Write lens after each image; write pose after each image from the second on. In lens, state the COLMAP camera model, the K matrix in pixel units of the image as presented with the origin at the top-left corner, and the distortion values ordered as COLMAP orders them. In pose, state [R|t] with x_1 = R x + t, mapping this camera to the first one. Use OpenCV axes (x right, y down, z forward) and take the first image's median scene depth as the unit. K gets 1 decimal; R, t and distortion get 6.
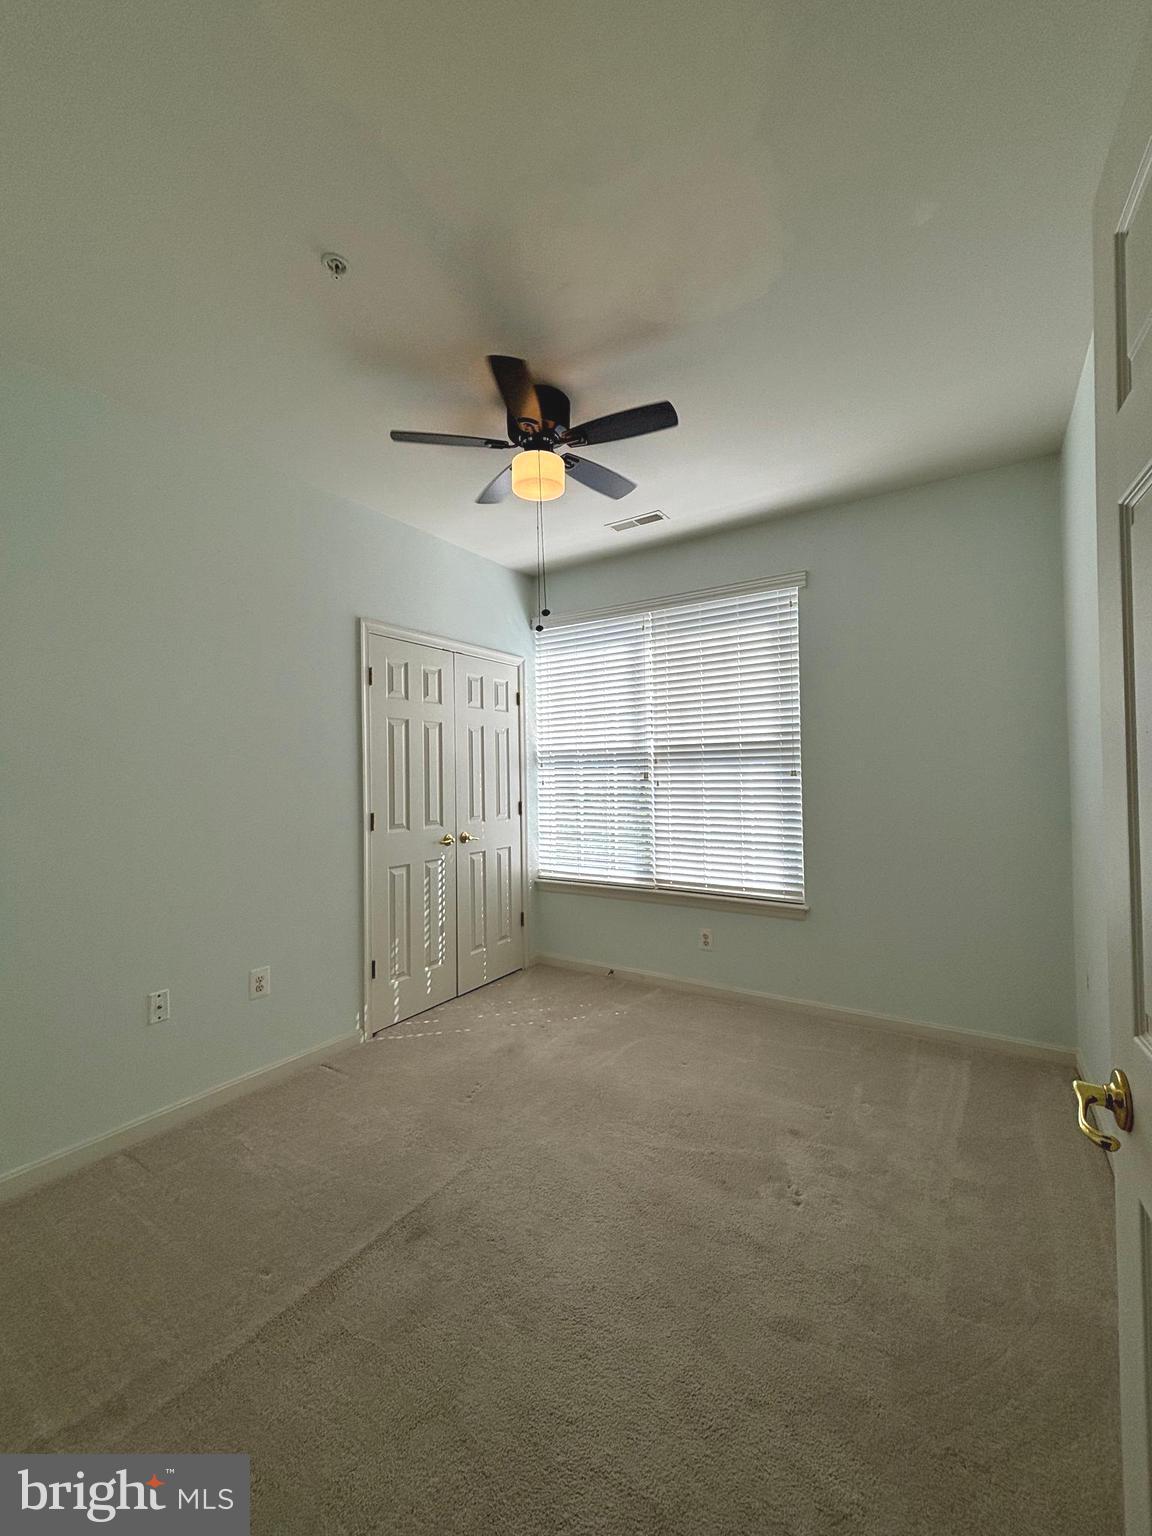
lens RADIAL K [[628.5, 0, 576.7], [0, 628.5, 765.5], [0, 0, 1]] dist [0.005807, -0.000699]
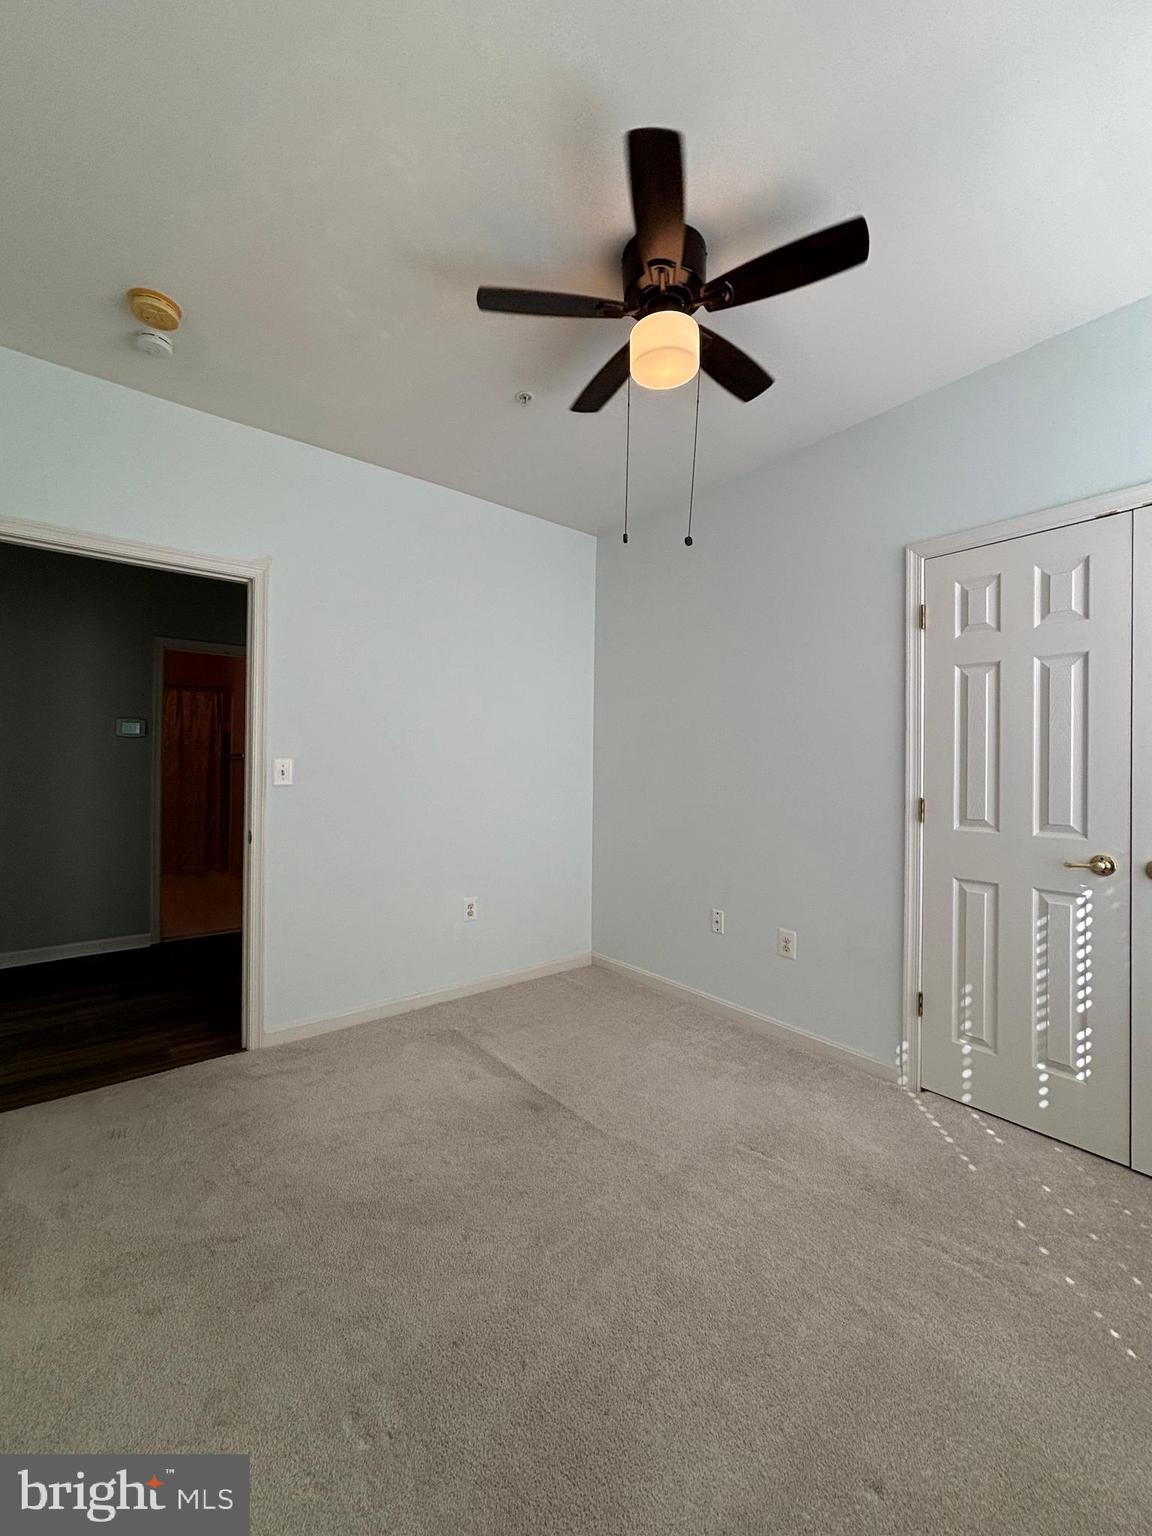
lens RADIAL K [[628.5, 0, 570.3], [0, 628.5, 773.5], [0, 0, 1]] dist [0.005807, -0.000699]
pose [[-0.321017, 0.032485, -0.946516, 0.491968], [0.019935, 0.999422, 0.027540, 0.016206], [0.946864, -0.010028, -0.321479, 0.800230]]
